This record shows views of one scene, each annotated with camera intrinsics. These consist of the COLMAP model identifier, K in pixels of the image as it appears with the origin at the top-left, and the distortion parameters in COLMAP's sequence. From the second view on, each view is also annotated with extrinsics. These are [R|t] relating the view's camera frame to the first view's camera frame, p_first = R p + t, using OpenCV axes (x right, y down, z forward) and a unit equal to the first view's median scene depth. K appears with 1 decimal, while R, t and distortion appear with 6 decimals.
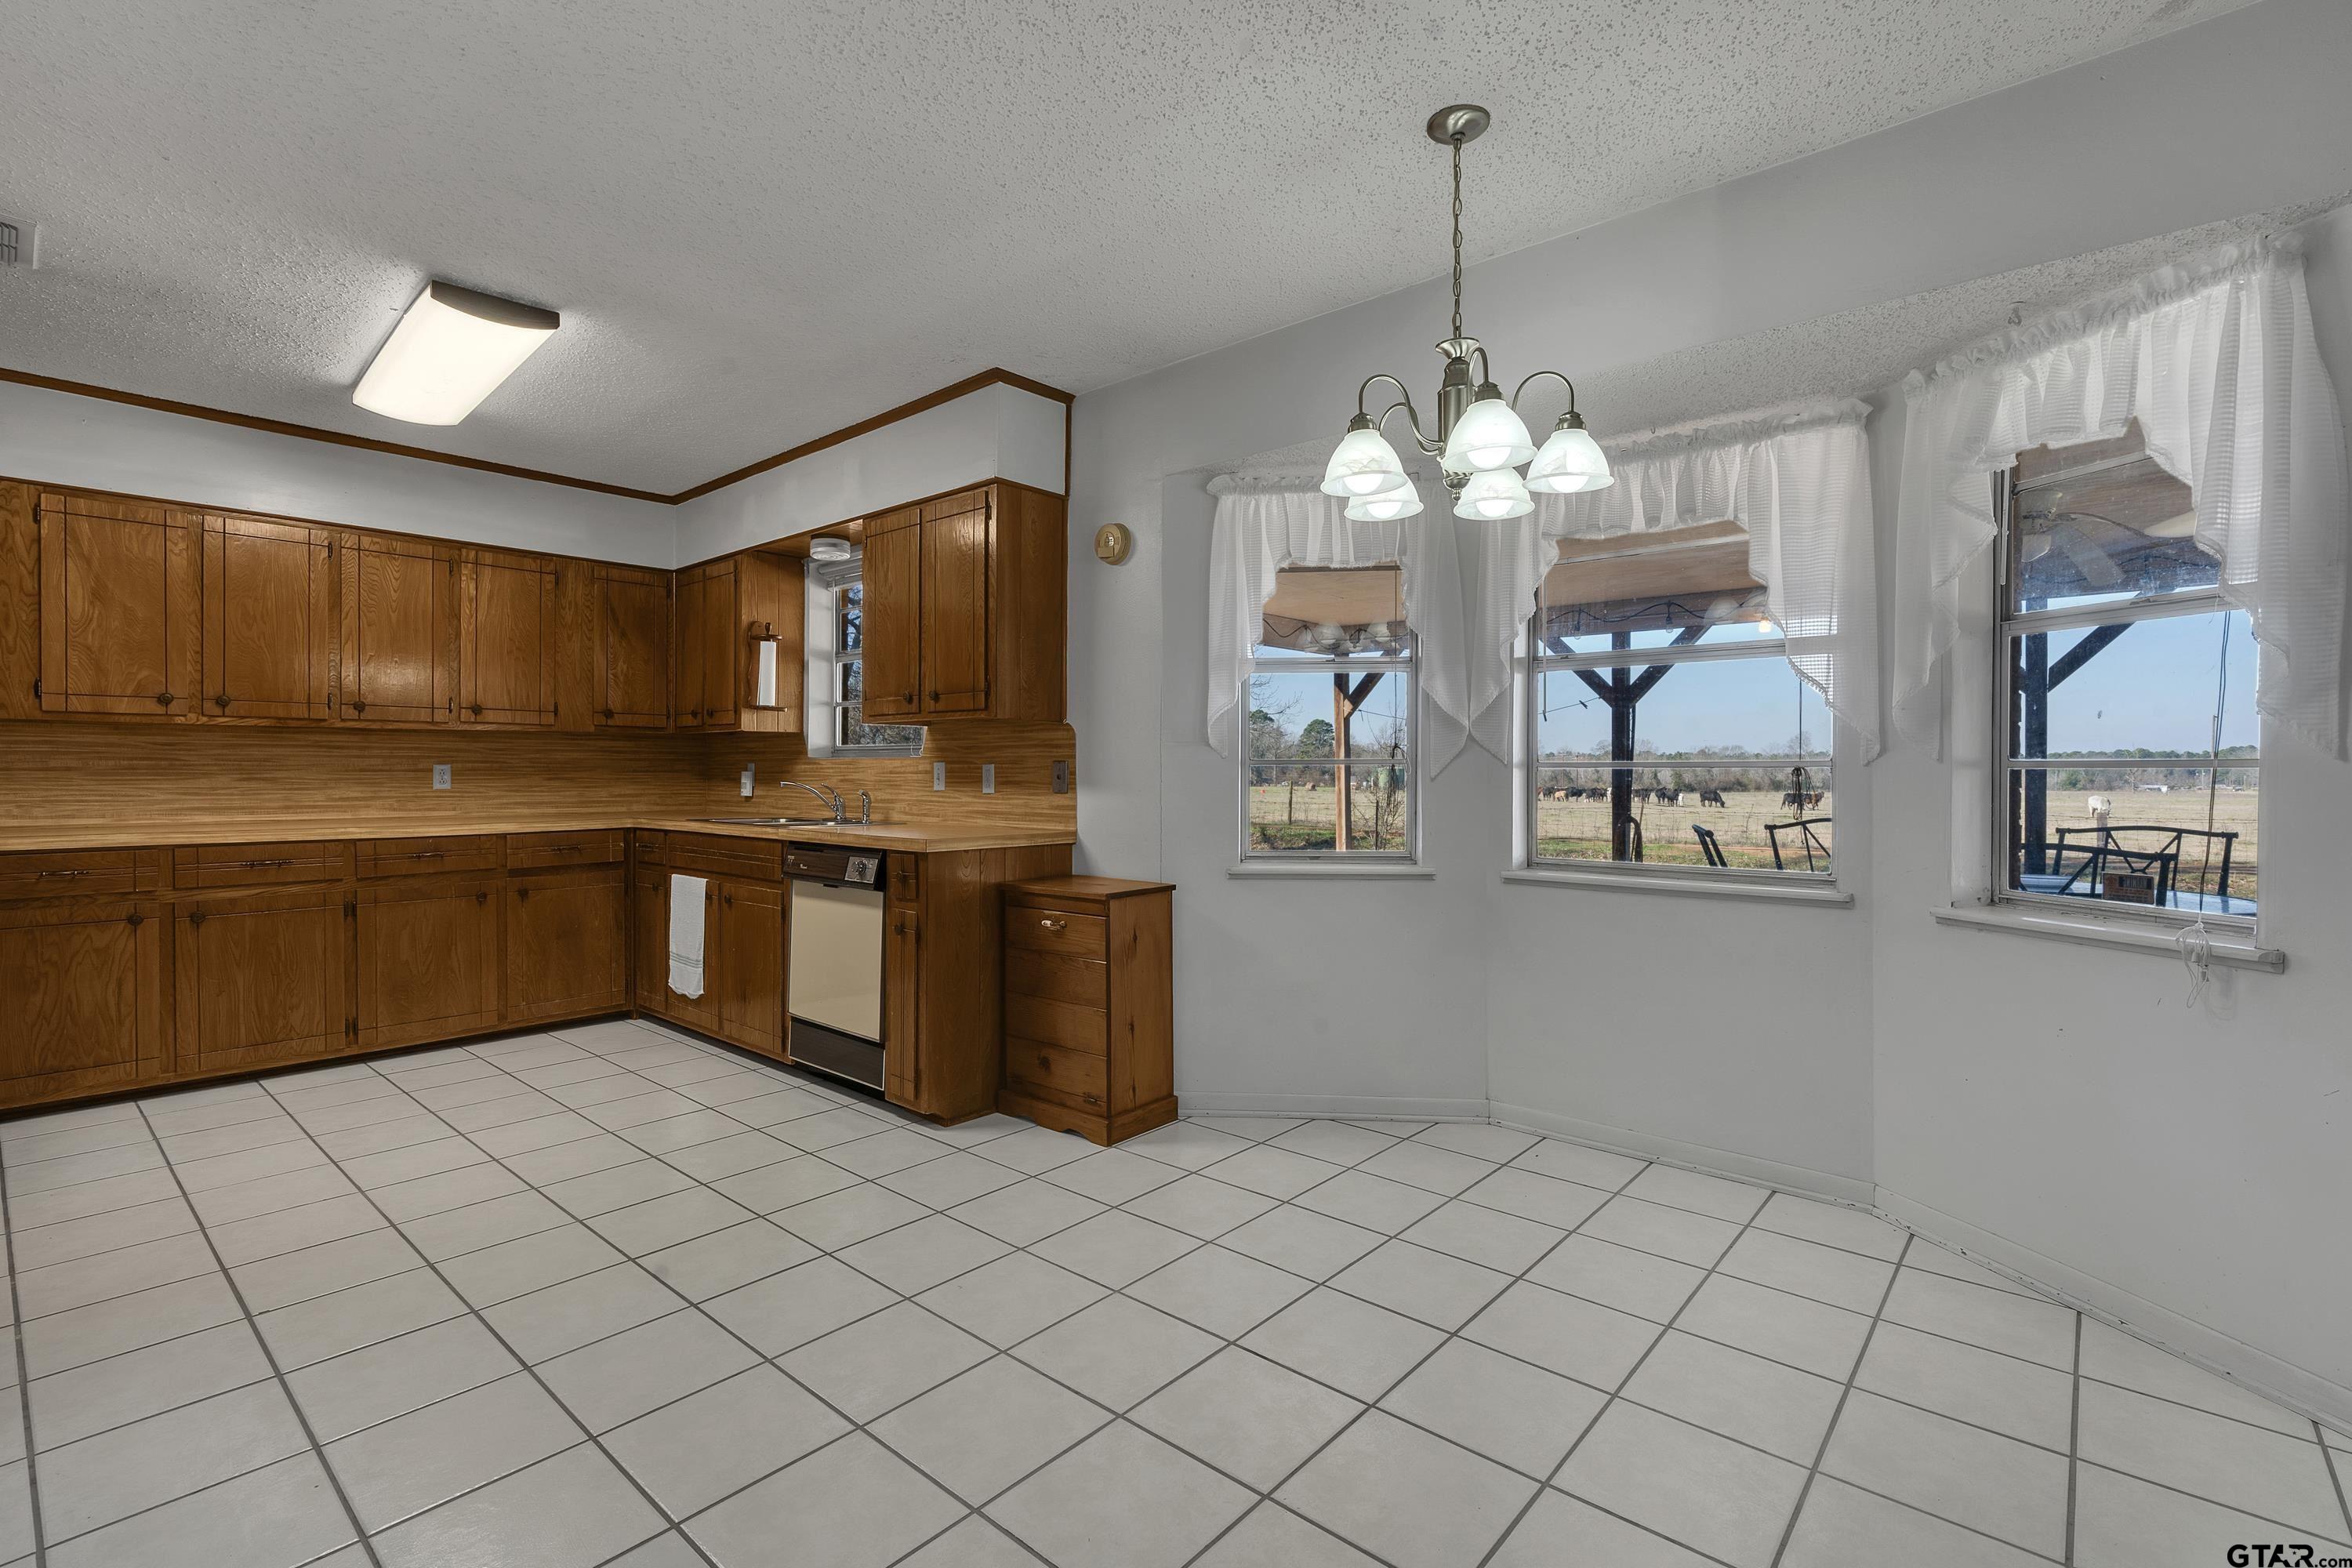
lens RADIAL K [[1069.4, 0, 1176.4], [0, 1069.4, 778.1], [0, 0, 1]] dist [-0.009625, 0.004729]
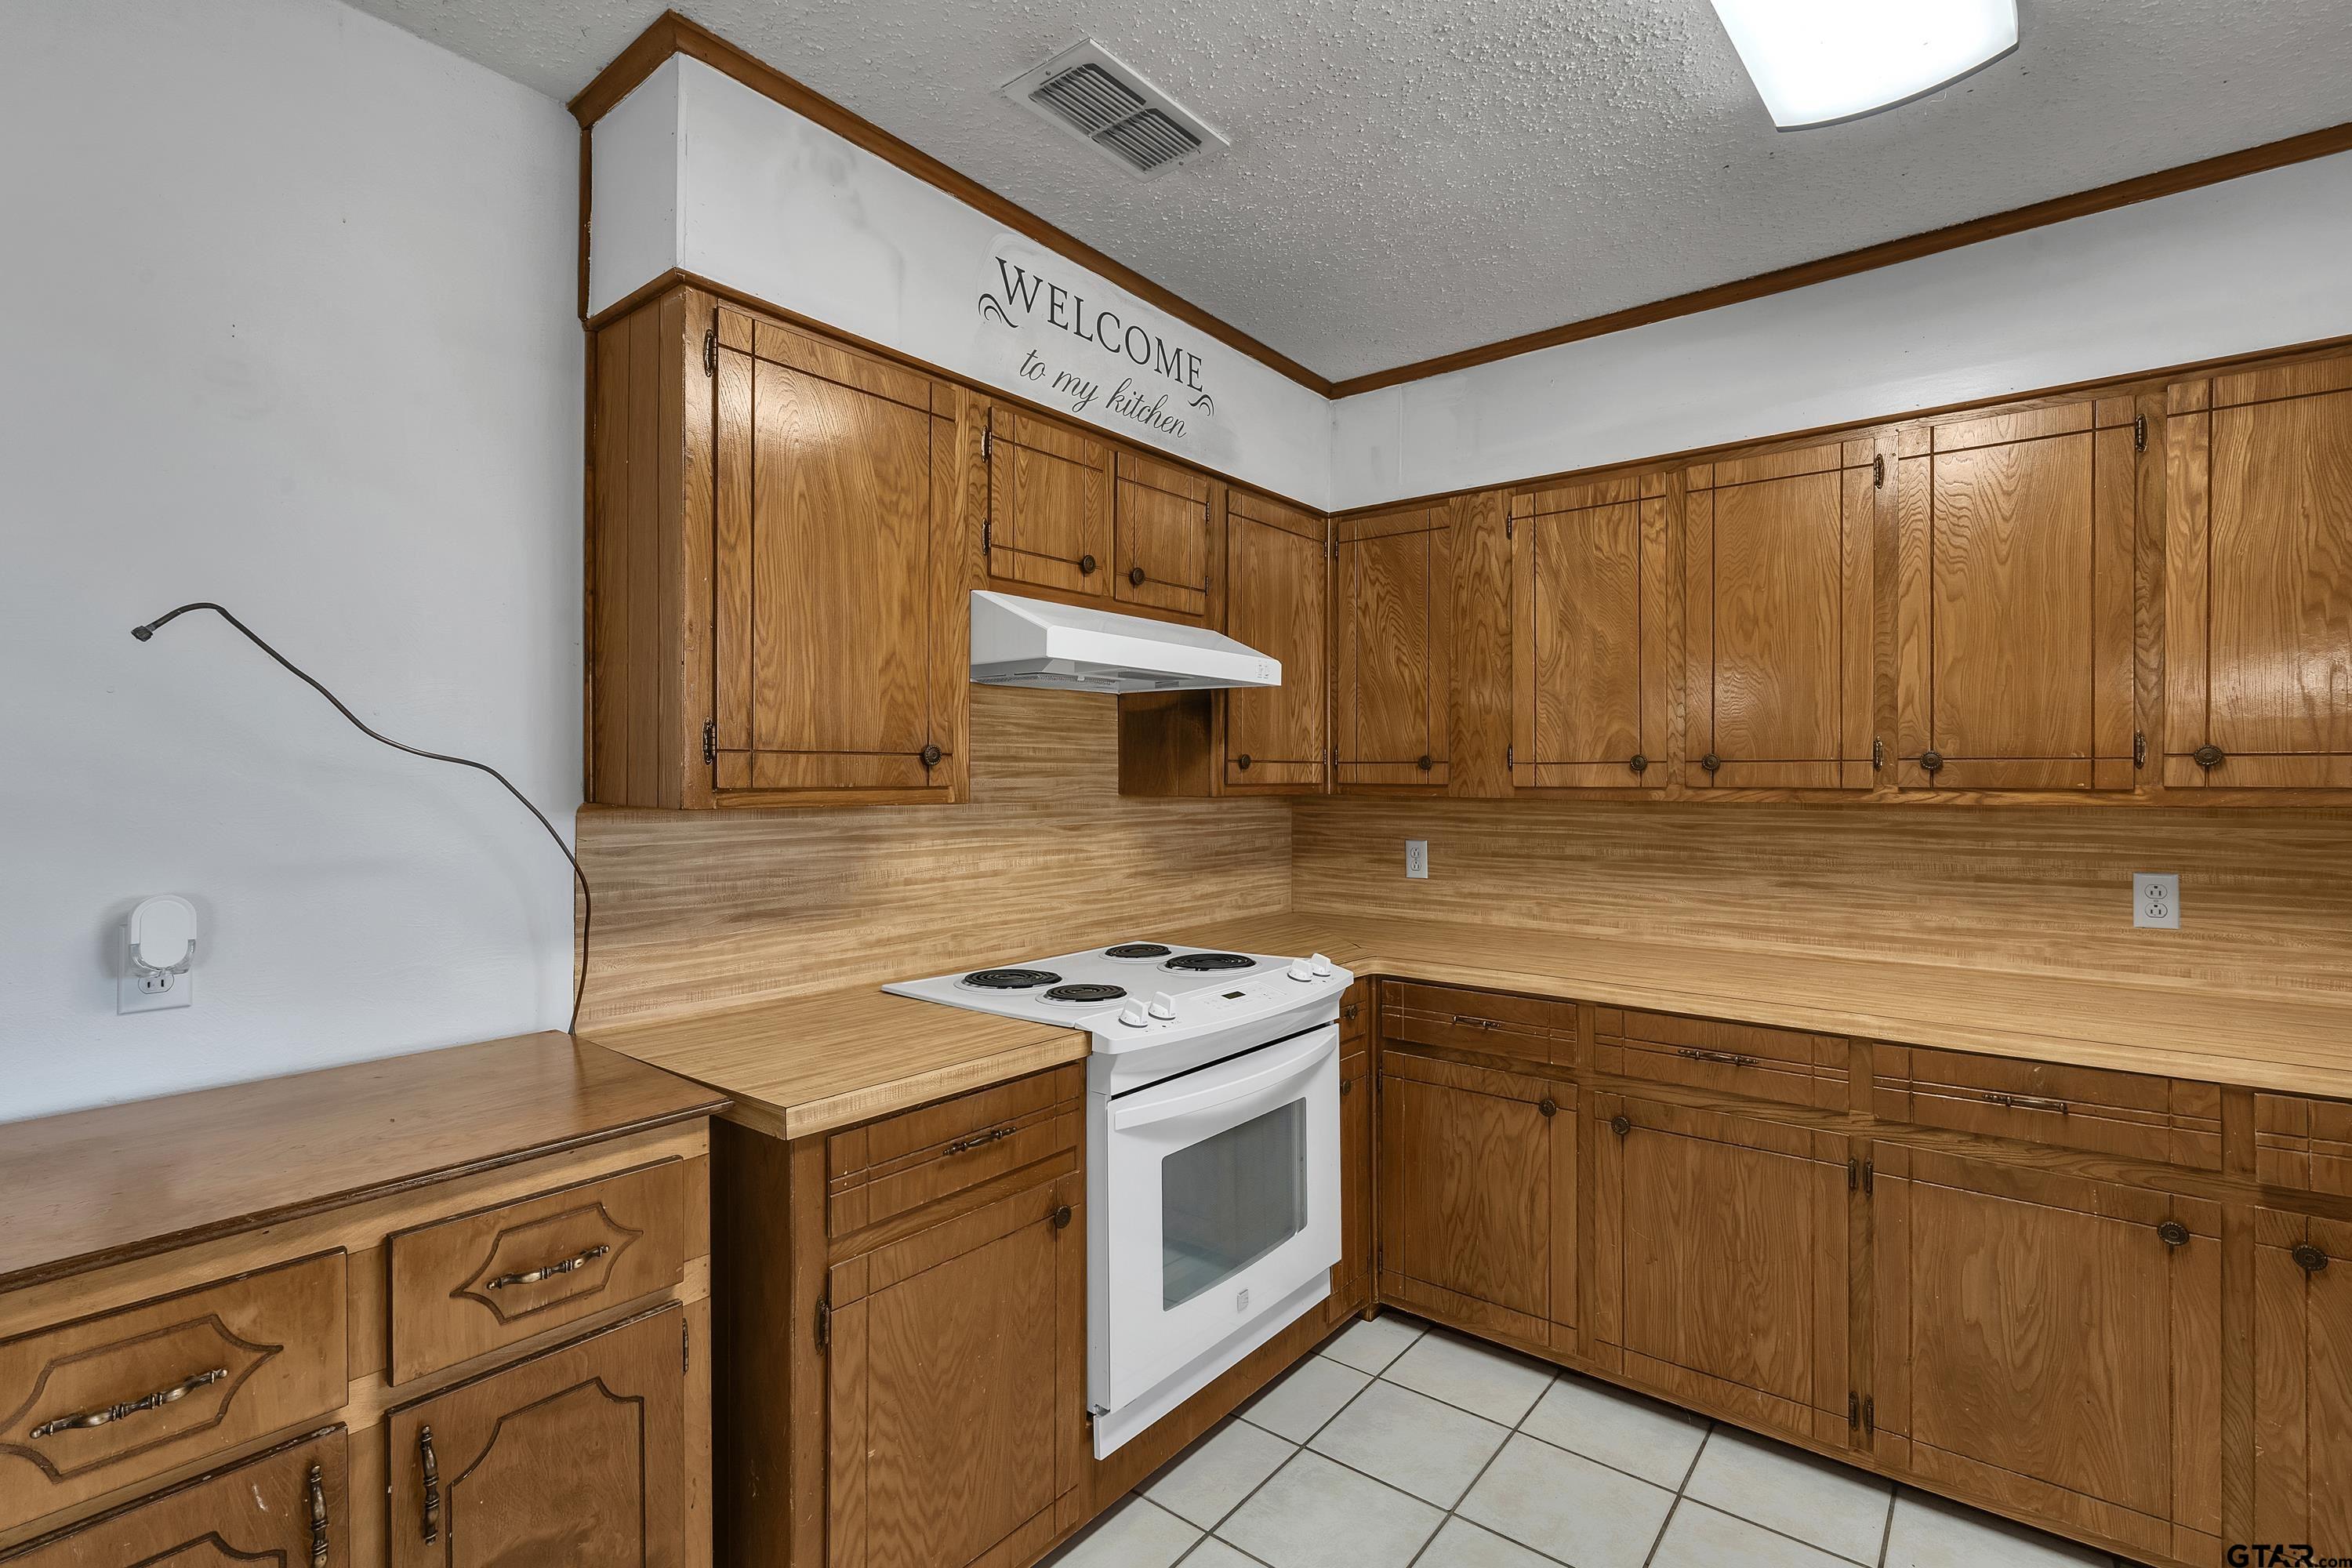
lens RADIAL K [[1069.4, 0, 1176.4], [0, 1069.4, 778.1], [0, 0, 1]] dist [-0.009625, 0.004729]
pose [[0.045283, -0.000093, -0.998974, -0.292484], [-0.006817, 0.999977, -0.000402, -0.060777], [0.998951, 0.006828, 0.045281, 0.656314]]
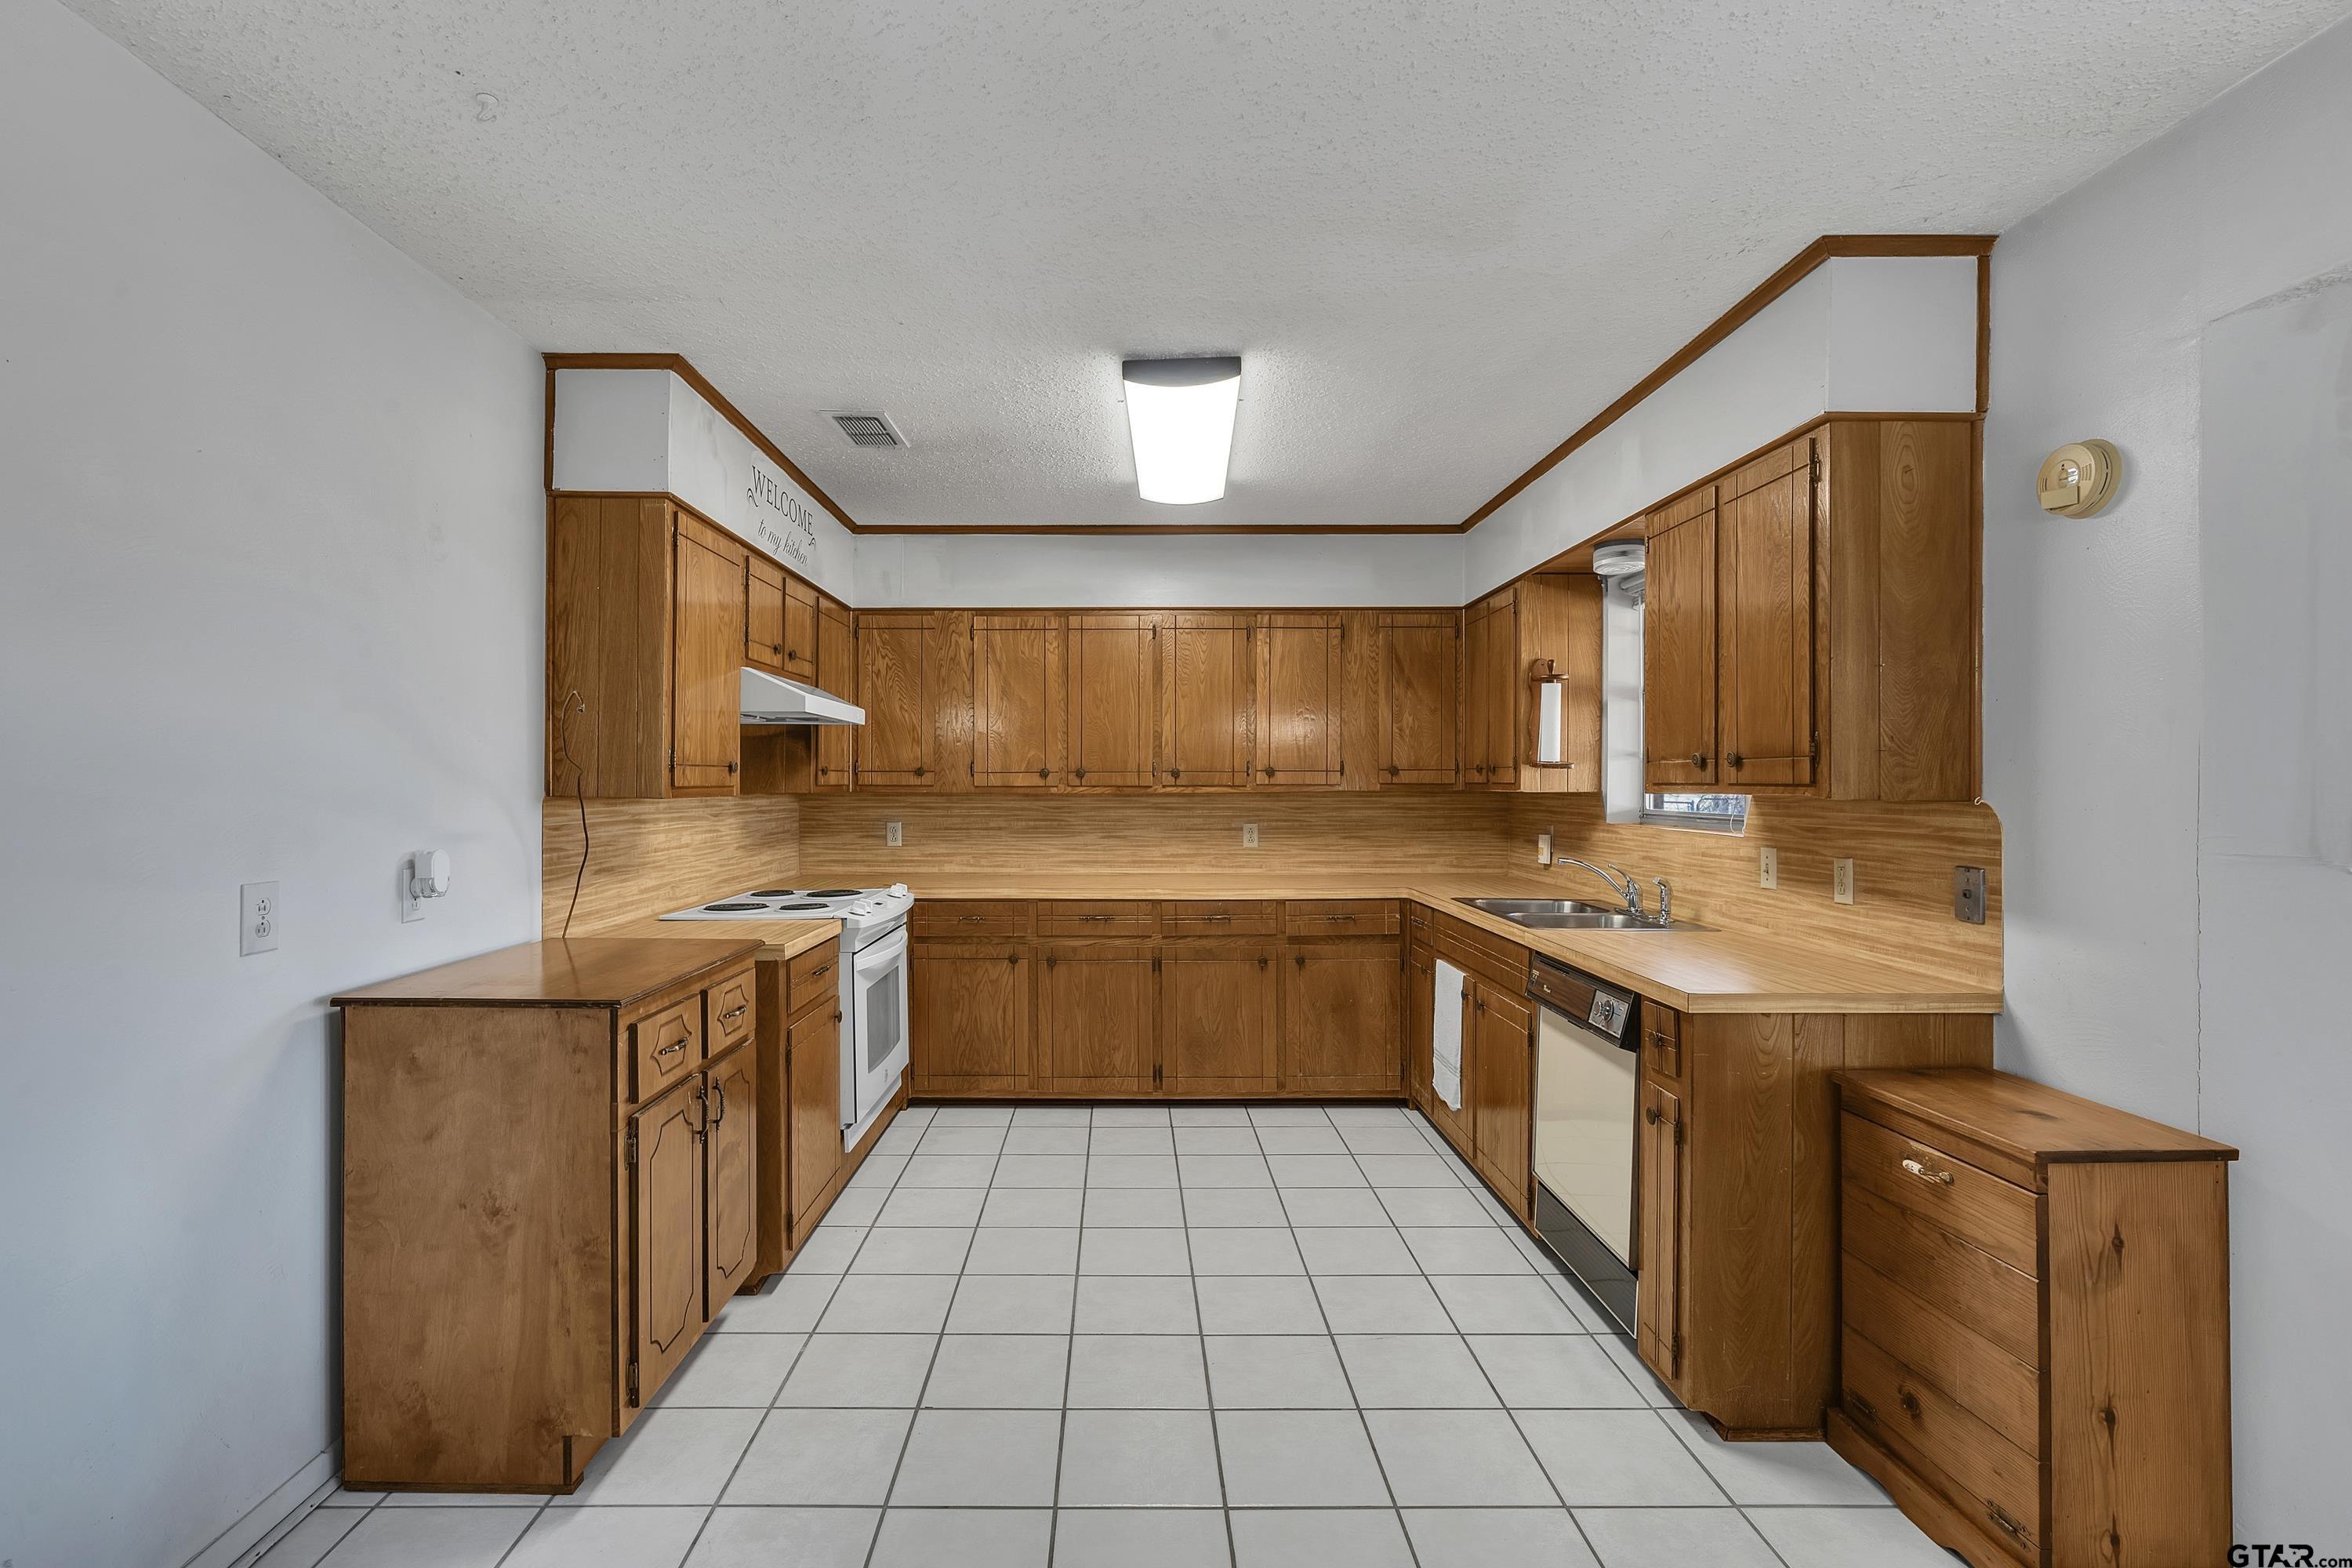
lens RADIAL K [[1091.4, 0, 1119.3], [0, 1091.4, 783.6], [0, 0, 1]] dist [0.000236, 0.001428]
pose [[0.654704, -0.000943, -0.755885, 0.036759], [-0.002746, 0.999990, -0.003625, -0.055895], [0.755880, 0.004449, 0.654695, 0.244962]]
